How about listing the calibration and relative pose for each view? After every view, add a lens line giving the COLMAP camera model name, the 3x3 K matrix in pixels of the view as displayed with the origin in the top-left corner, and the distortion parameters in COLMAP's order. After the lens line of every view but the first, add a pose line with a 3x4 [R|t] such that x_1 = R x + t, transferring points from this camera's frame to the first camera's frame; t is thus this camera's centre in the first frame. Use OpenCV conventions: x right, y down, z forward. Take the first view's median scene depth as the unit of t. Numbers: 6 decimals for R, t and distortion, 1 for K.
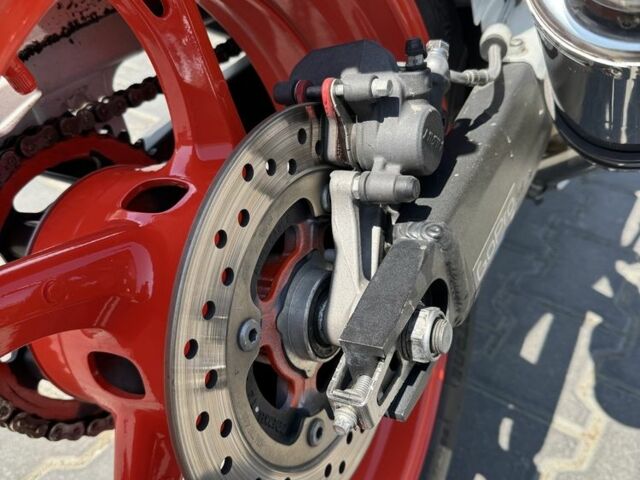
lens RADIAL K [[631.8, 0, 320.0], [0, 631.8, 240.0], [0, 0, 1]] dist [0.067869, -0.016446]
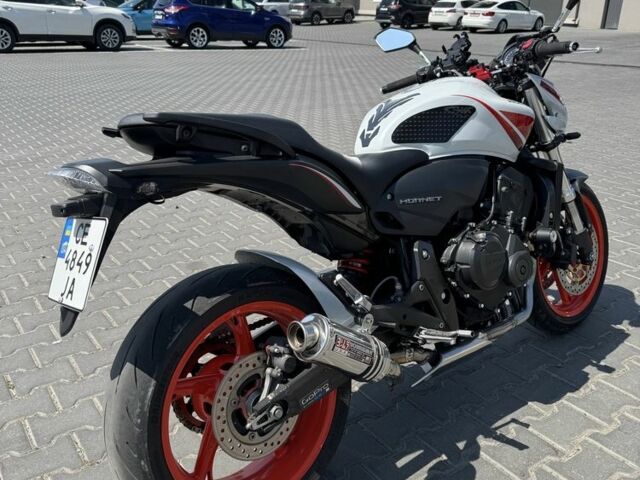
lens RADIAL K [[631.8, 0, 320.0], [0, 631.8, 240.0], [0, 0, 1]] dist [0.067869, -0.016446]
pose [[0.940731, 0.102229, -0.323379, 1.620091], [-0.178159, 0.960293, -0.214703, -0.087433], [0.288589, 0.259591, 0.921590, -2.943020]]
